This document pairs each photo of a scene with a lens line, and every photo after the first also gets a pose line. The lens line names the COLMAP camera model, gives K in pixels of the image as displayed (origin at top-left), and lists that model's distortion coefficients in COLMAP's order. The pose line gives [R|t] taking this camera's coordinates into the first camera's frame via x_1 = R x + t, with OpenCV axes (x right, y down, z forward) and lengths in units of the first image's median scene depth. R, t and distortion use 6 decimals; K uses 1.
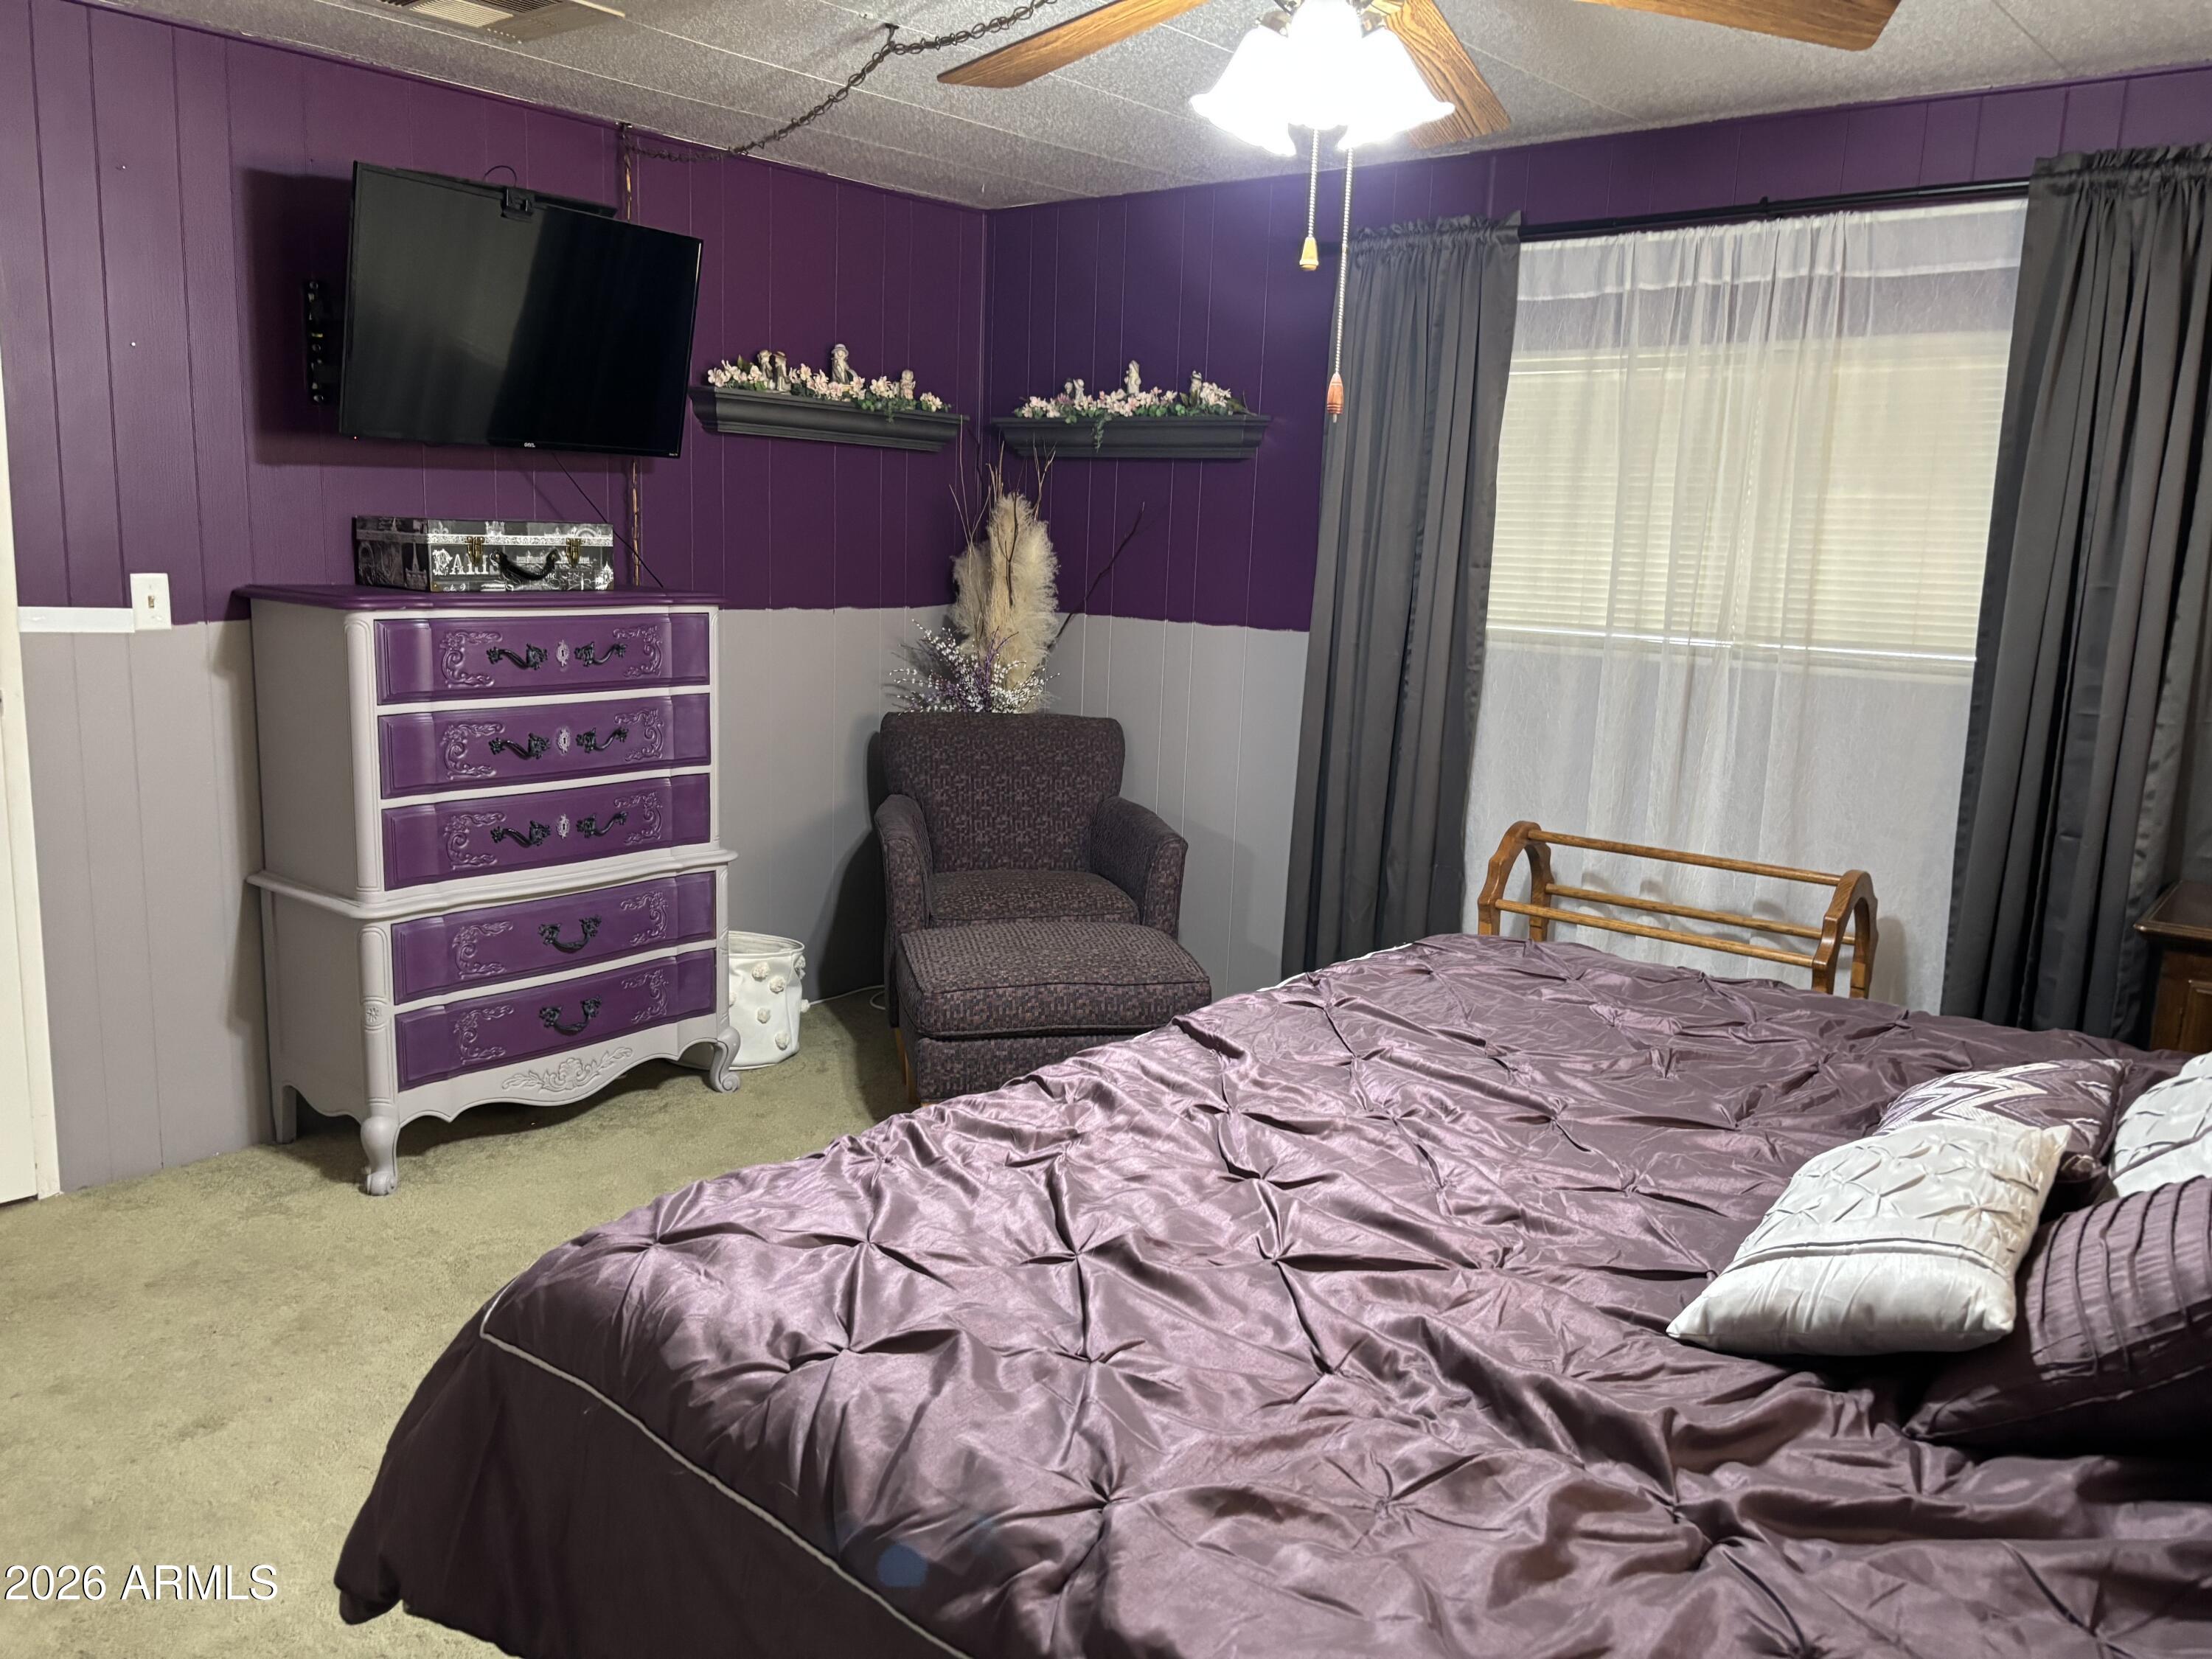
lens RADIAL K [[1688.5, 0, 1106.0], [0, 1688.5, 829.5], [0, 0, 1]] dist [-0.003954, -0.006671]
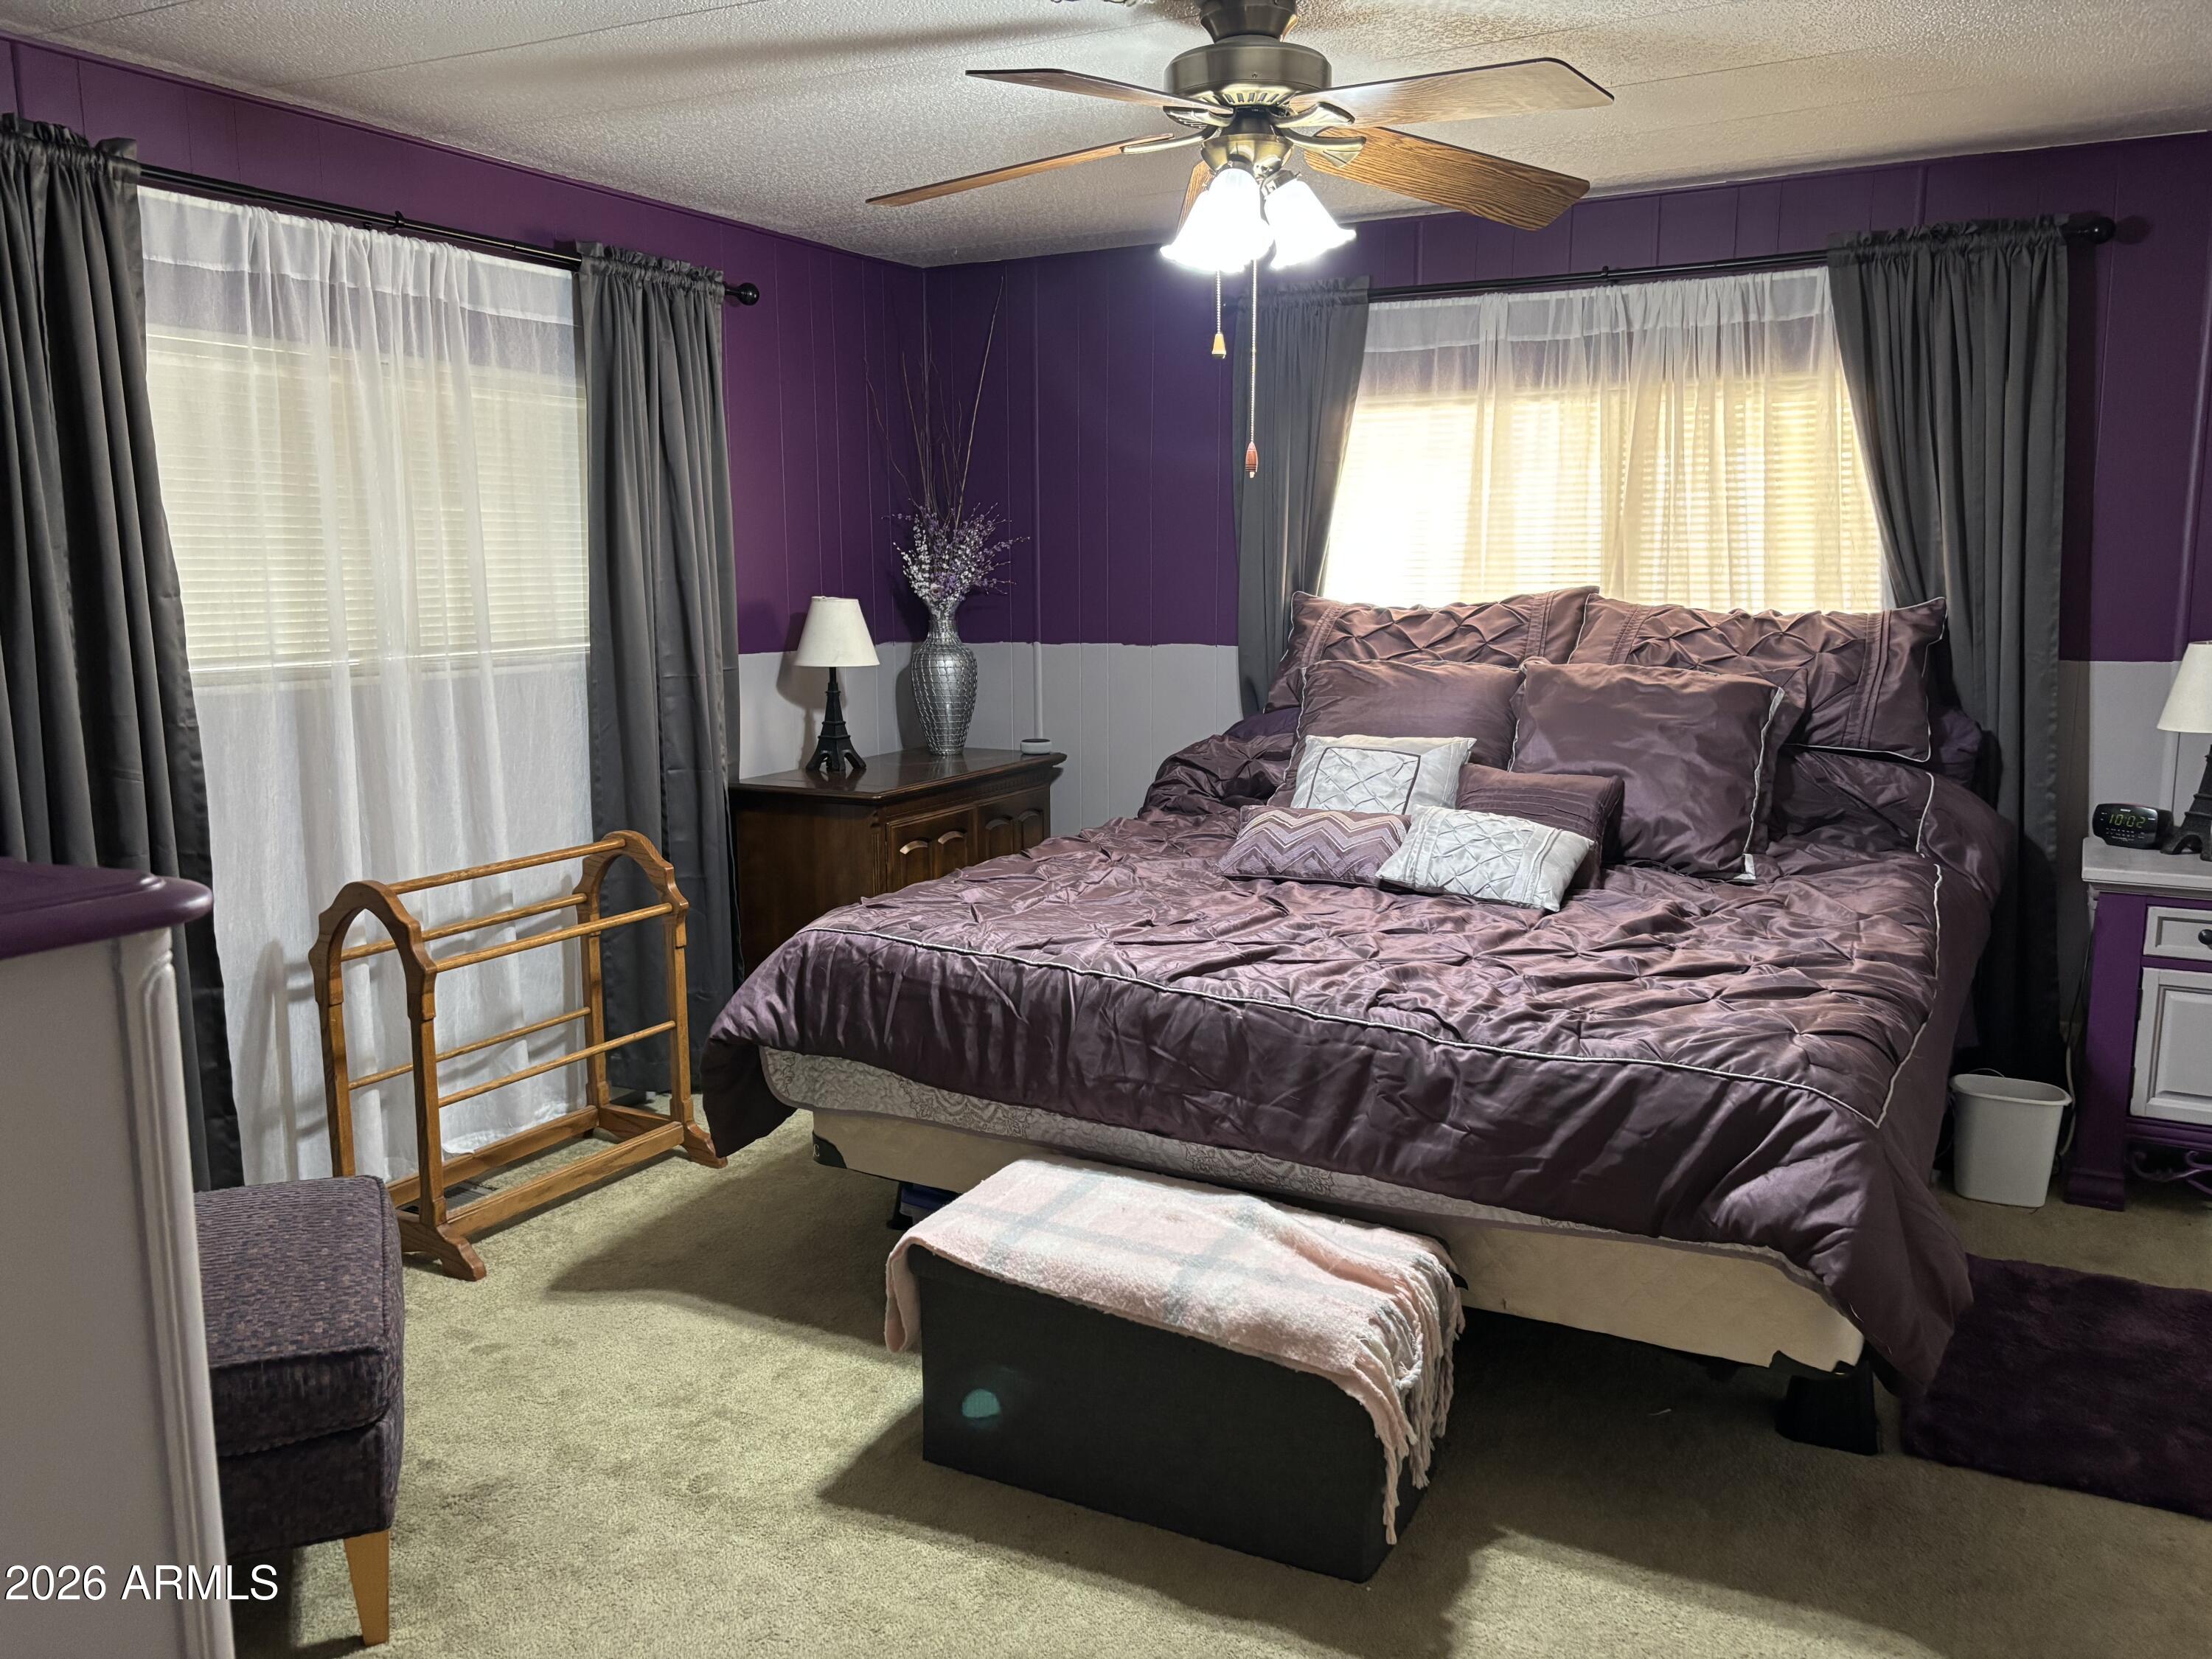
lens RADIAL K [[1688.5, 0, 1106.0], [0, 1688.5, 829.5], [0, 0, 1]] dist [-0.003954, -0.006671]
pose [[-0.192695, -0.179869, 0.964633, -0.757781], [0.169935, 0.962085, 0.213340, -0.168750], [-0.966432, 0.205035, -0.154823, 0.850524]]
